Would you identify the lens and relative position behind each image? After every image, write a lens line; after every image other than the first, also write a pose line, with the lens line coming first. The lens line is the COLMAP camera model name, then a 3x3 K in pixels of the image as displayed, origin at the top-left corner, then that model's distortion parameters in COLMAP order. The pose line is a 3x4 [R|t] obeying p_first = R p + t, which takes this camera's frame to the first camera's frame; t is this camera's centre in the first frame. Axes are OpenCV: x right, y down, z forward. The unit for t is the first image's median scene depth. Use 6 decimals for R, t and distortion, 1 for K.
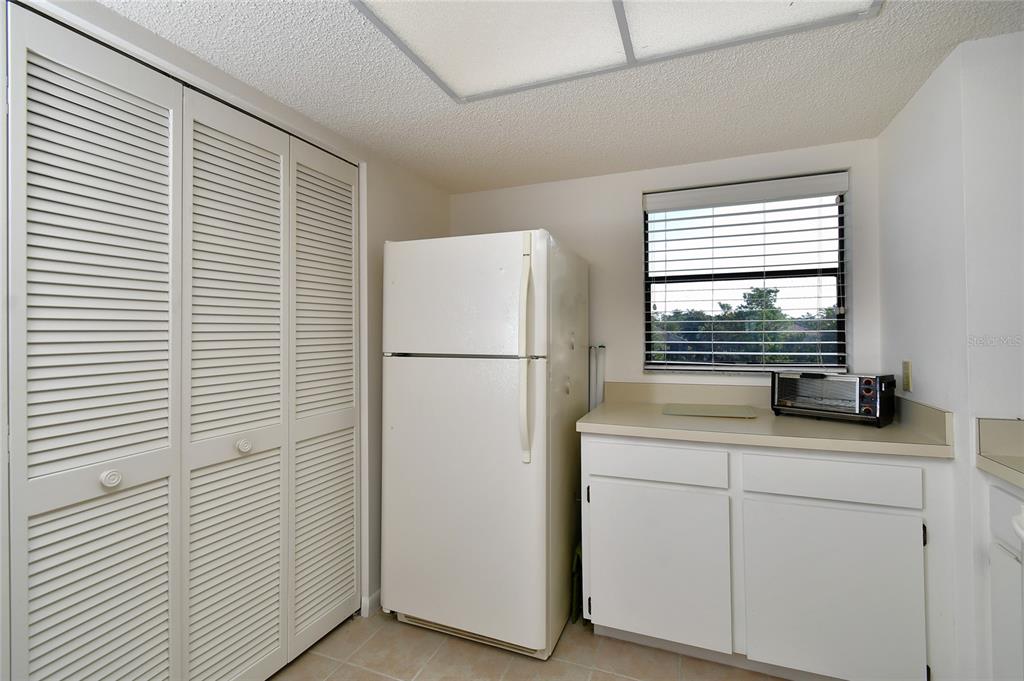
lens RADIAL K [[456.4, 0, 510.1], [0, 456.4, 329.6], [0, 0, 1]] dist [0.002435, 0.000353]
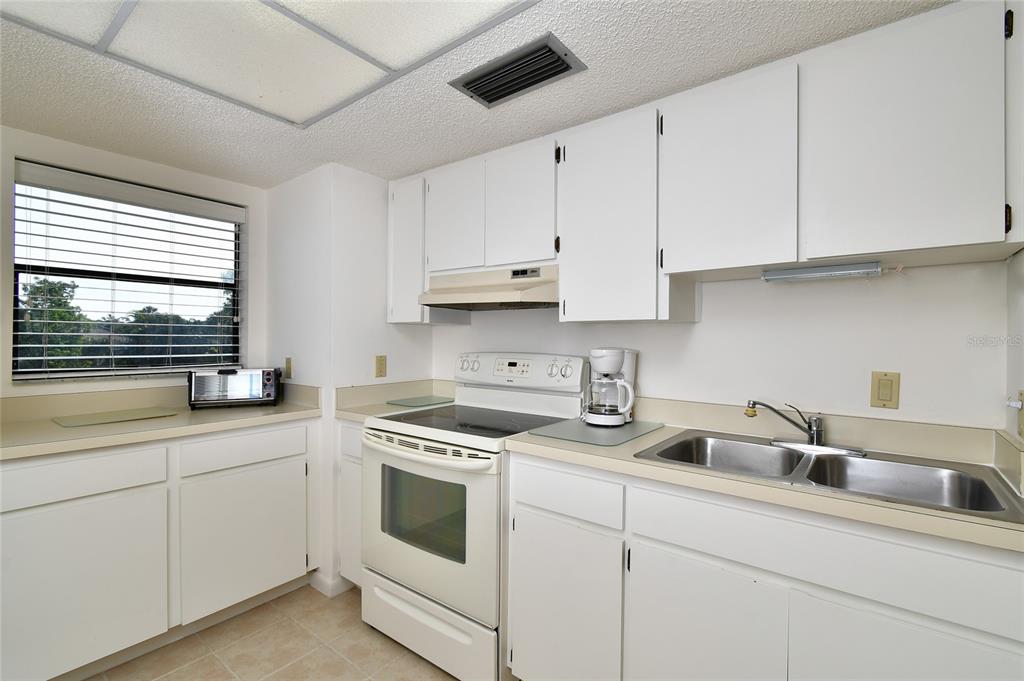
lens RADIAL K [[462.4, 0, 514.4], [0, 462.4, 343.3], [0, 0, 1]] dist [0.001561, 0.000168]
pose [[0.277261, -0.000623, 0.960795, -0.285291], [-0.017499, 0.999831, 0.005699, 0.003585], [-0.960635, -0.018393, 0.277203, -0.069343]]
